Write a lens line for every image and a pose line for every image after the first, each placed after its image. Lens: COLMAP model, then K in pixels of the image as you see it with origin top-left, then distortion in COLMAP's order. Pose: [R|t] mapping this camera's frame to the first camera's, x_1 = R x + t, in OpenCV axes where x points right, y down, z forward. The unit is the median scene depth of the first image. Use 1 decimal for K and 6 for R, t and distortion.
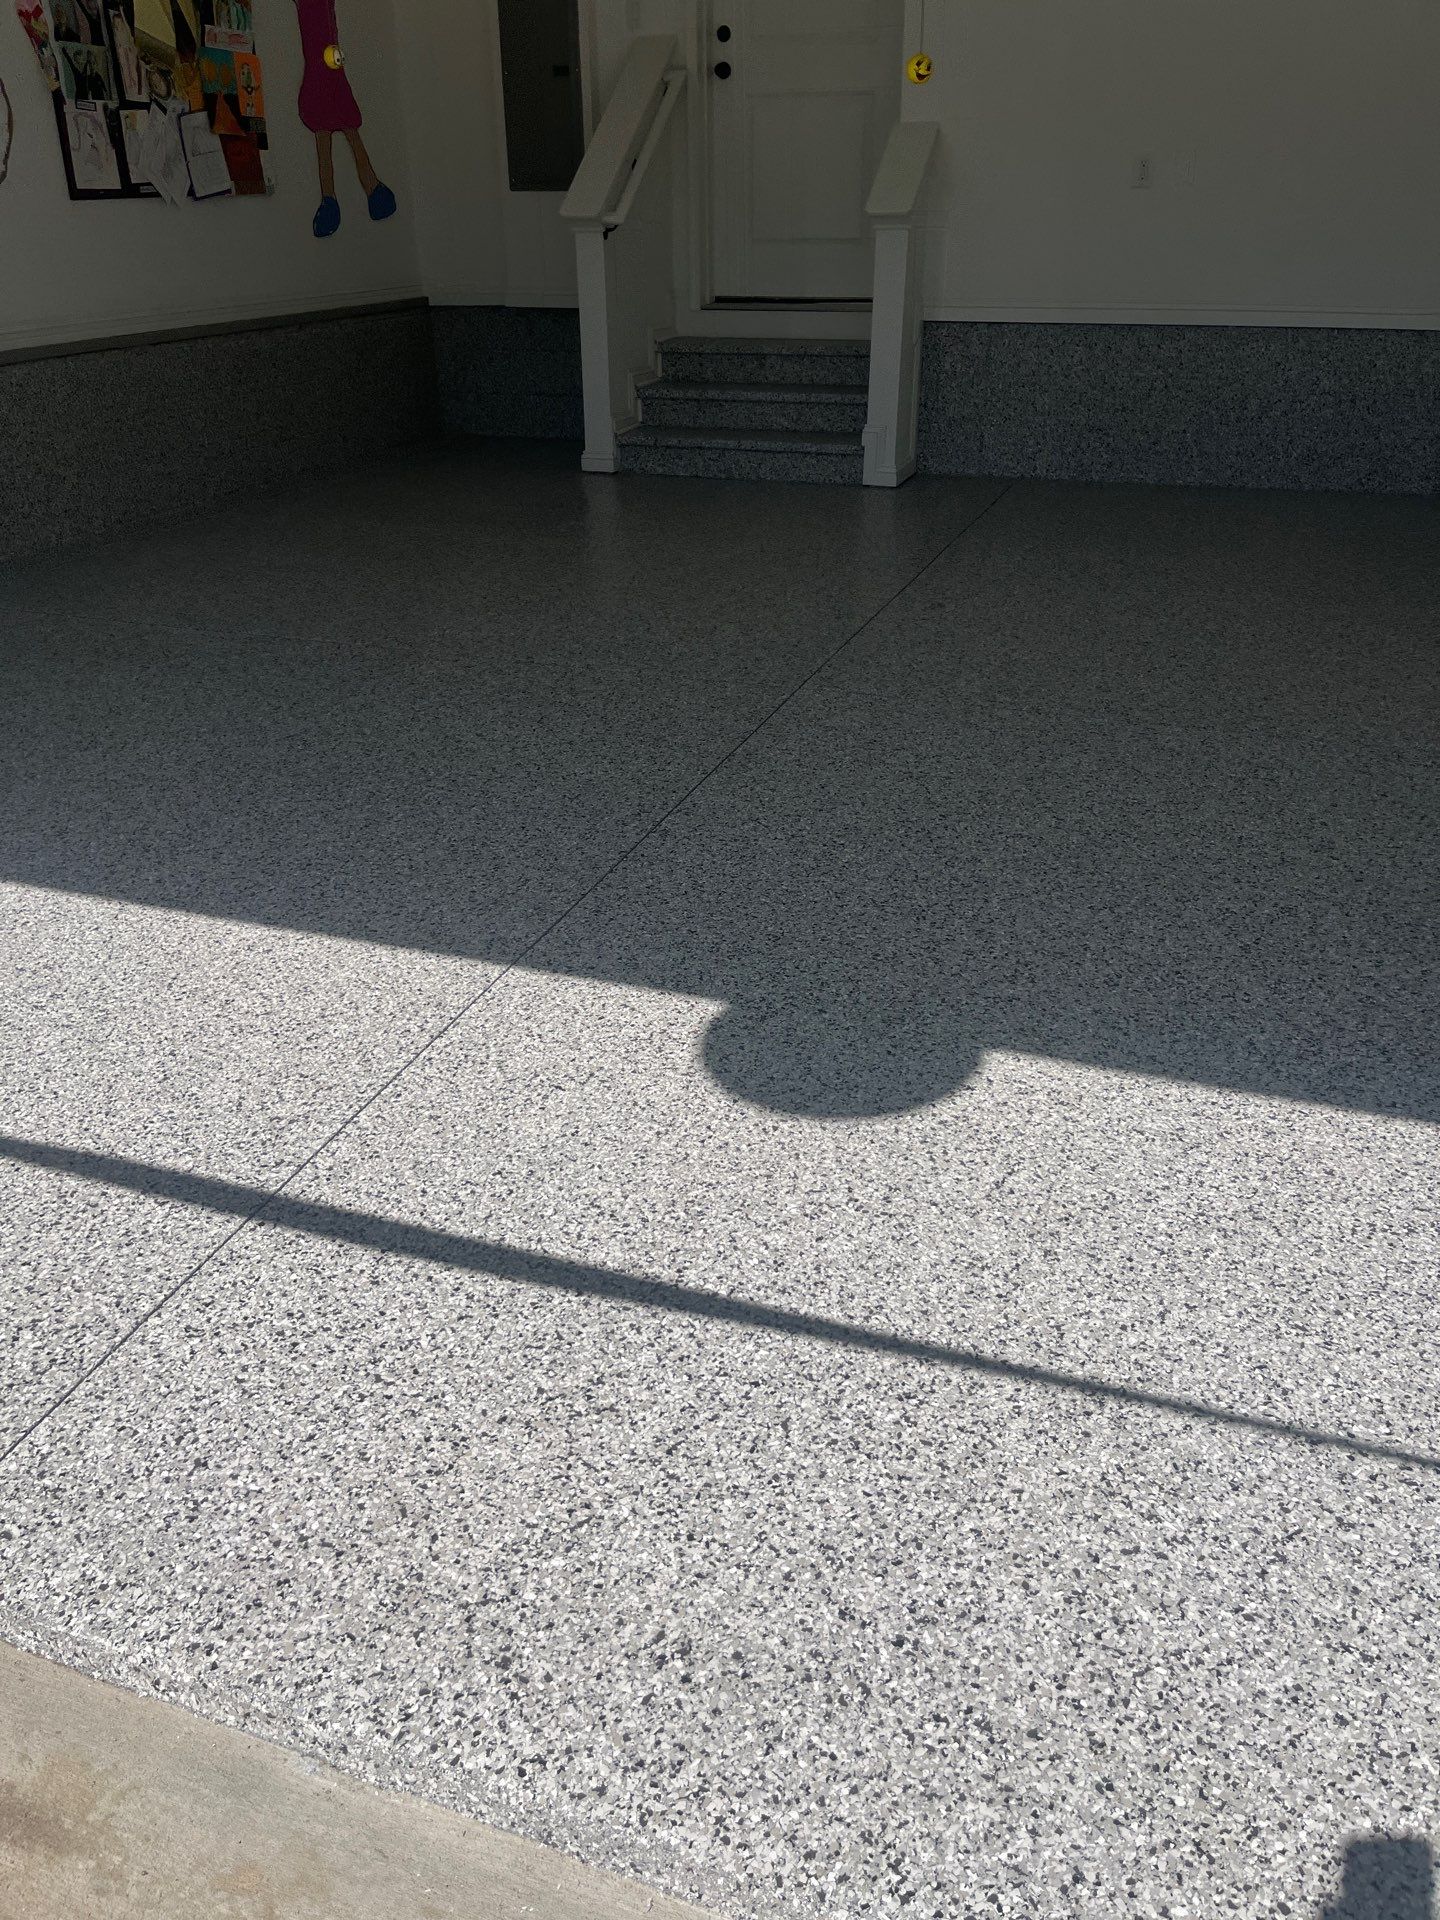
lens RADIAL K [[1451.2, 0, 714.0], [0, 1451.2, 962.2], [0, 0, 1]] dist [0.058224, -0.086546]
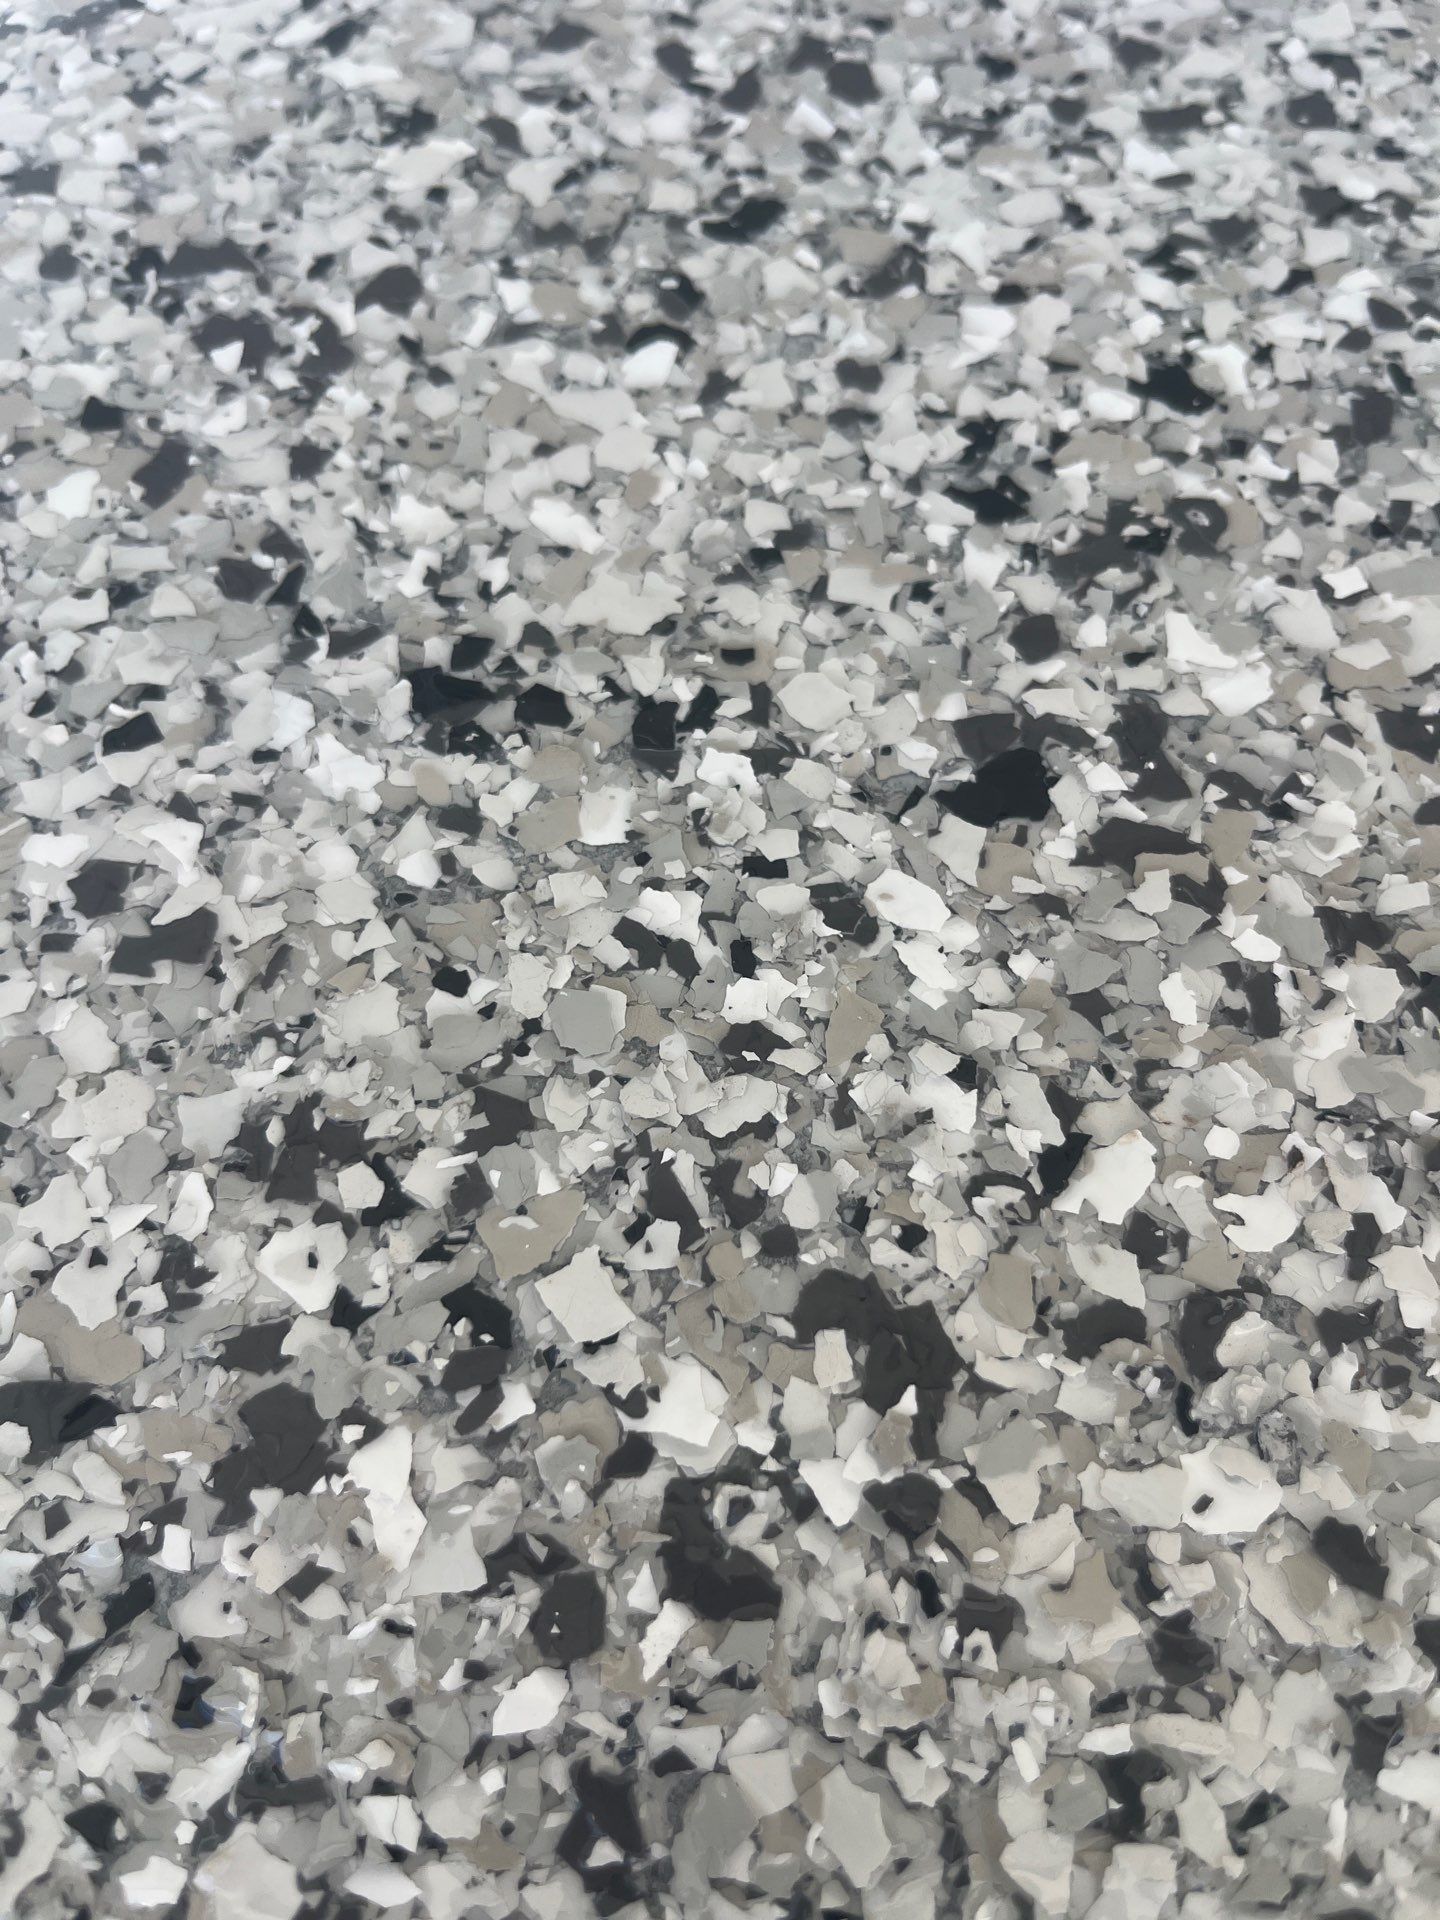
lens RADIAL K [[1451.2, 0, 691.9], [0, 1451.2, 1047.3], [0, 0, 1]] dist [0.058224, -0.086546]
pose [[0.927440, -0.337409, 0.161278, 0.052415], [0.168948, 0.762761, 0.624221, 0.267806], [-0.333635, -0.551680, 0.764419, 0.599972]]
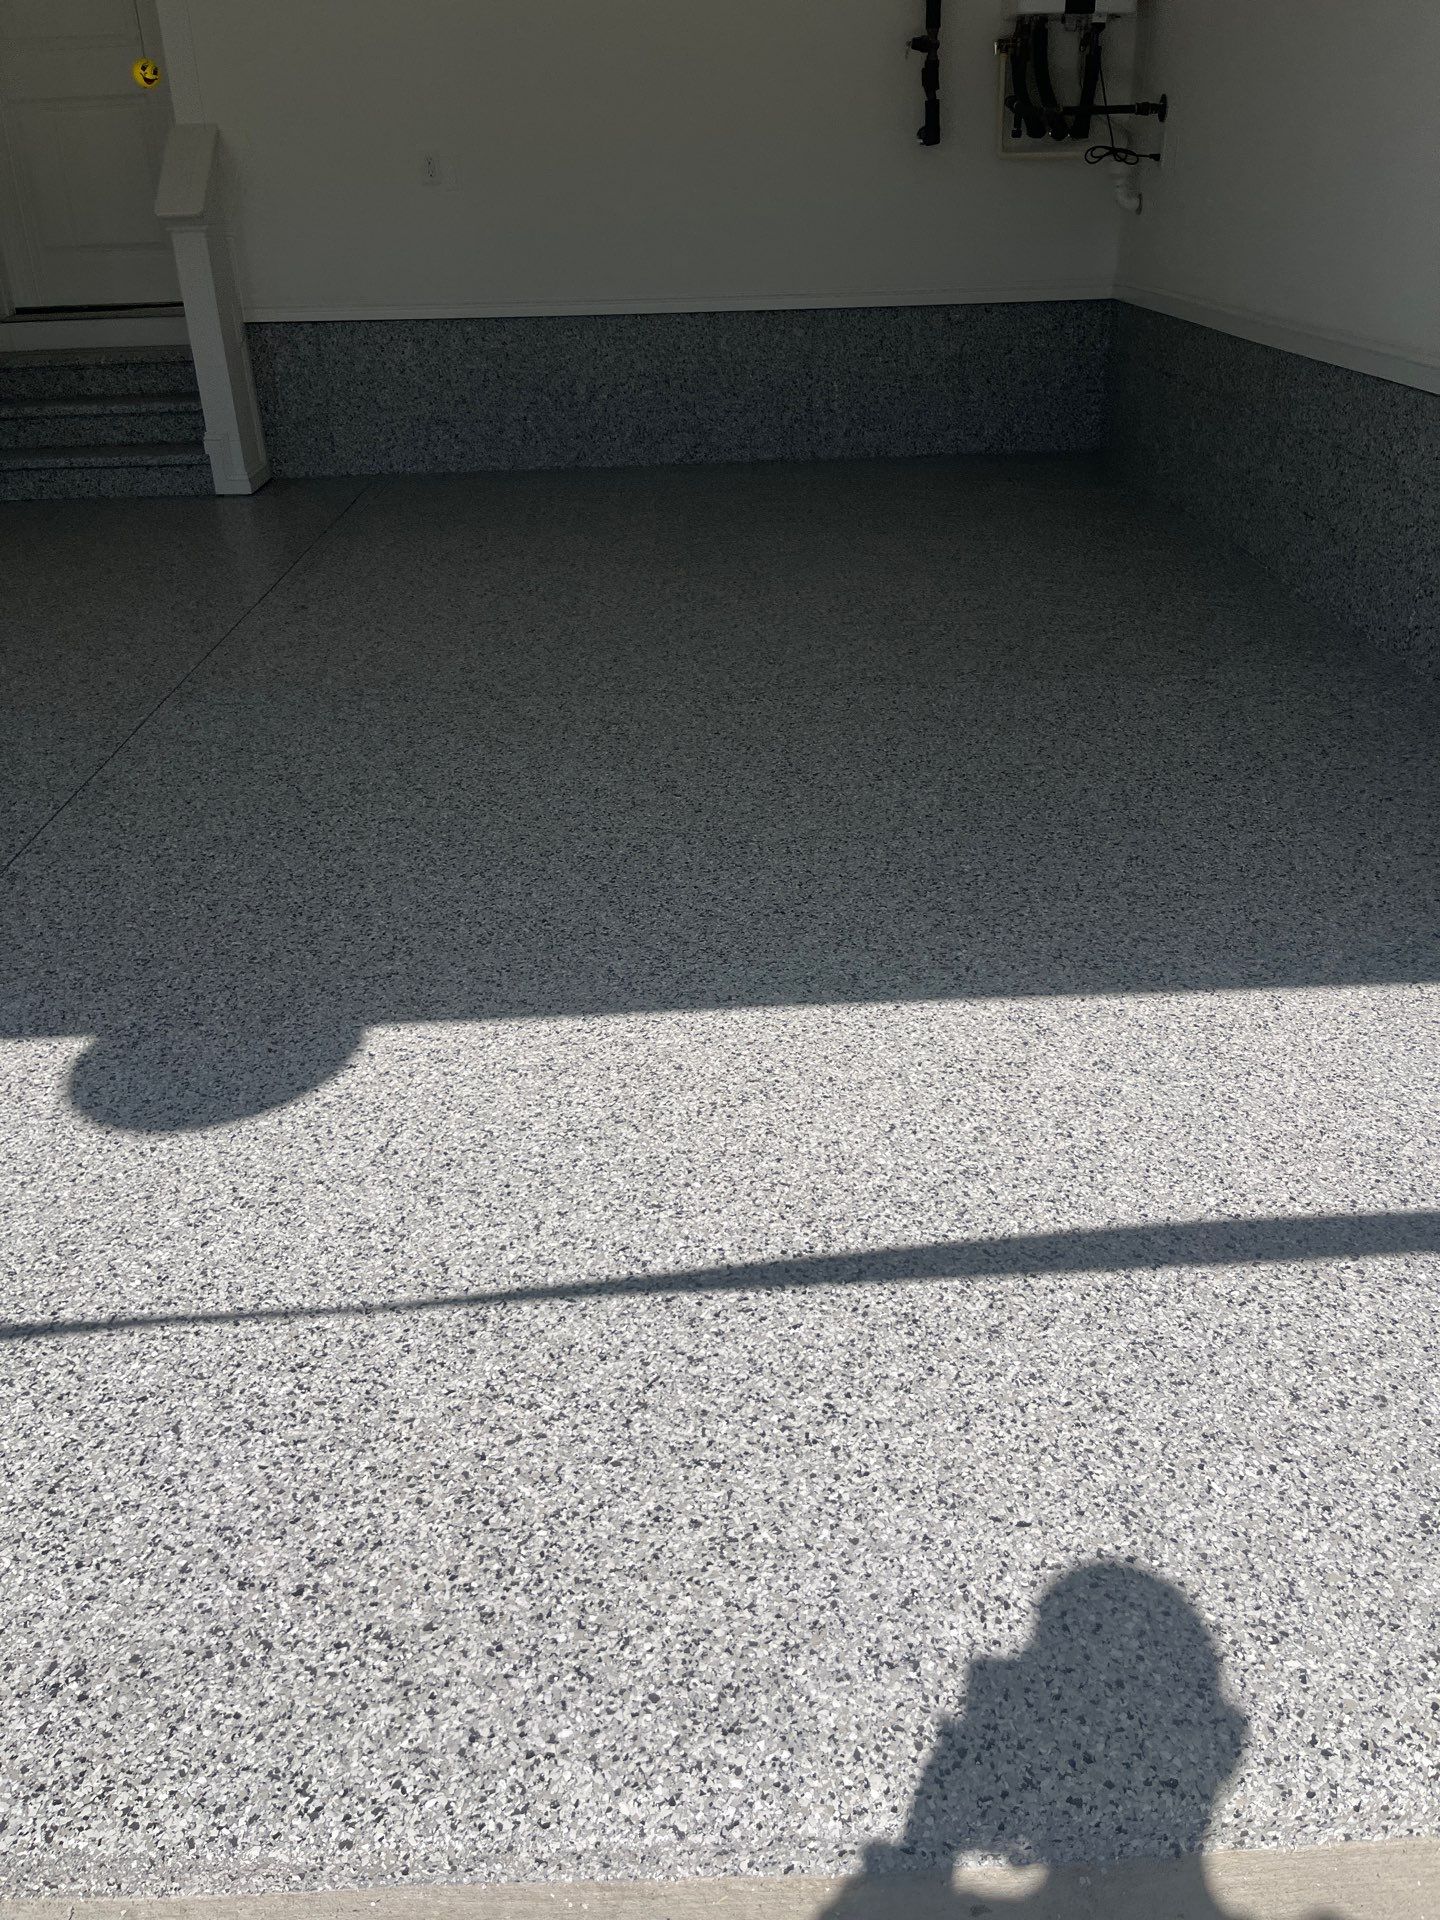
lens RADIAL K [[1451.2, 0, 730.4], [0, 1451.2, 970.1], [0, 0, 1]] dist [0.058224, -0.086546]
pose [[0.923172, -0.195086, 0.331203, 0.099165], [0.193236, 0.980383, 0.038855, 0.033070], [-0.332286, 0.028131, 0.942759, -0.063146]]
